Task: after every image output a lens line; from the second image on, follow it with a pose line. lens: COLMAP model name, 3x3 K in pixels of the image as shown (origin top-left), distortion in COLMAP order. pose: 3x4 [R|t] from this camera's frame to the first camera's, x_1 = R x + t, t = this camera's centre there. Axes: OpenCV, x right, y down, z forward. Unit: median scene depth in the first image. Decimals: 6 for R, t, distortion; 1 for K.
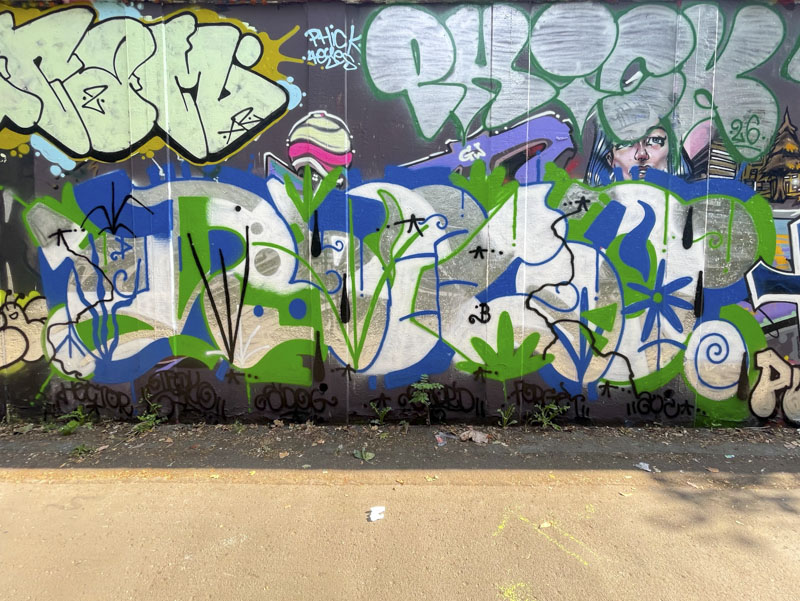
lens RADIAL K [[322.2, 0, 412.2], [0, 322.2, 283.4], [0, 0, 1]] dist [-0.004021, 0.000220]
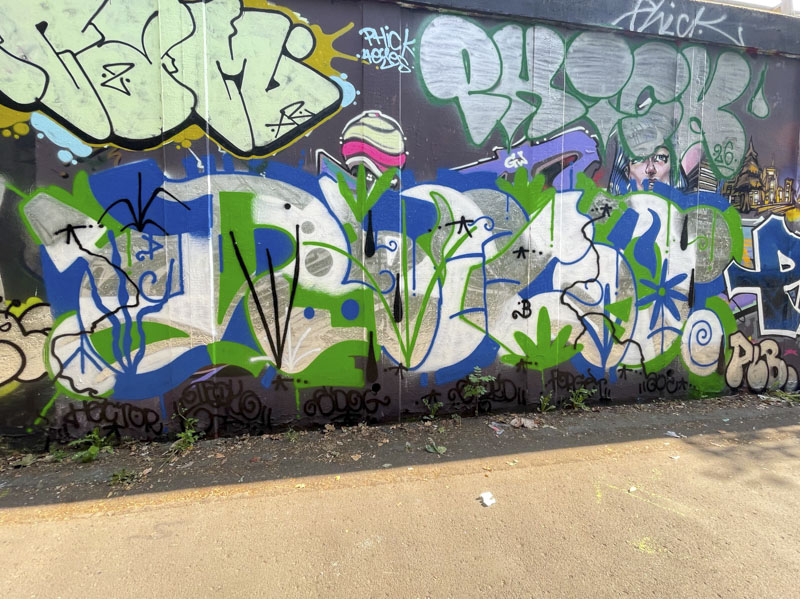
lens RADIAL K [[321.1, 0, 412.5], [0, 321.1, 283.8], [0, 0, 1]] dist [-0.005739, 0.000780]
pose [[0.985606, -0.014045, 0.168474, -0.340919], [0.014109, 0.999900, 0.000814, 0.002187], [-0.168469, 0.001575, 0.985706, 0.000540]]
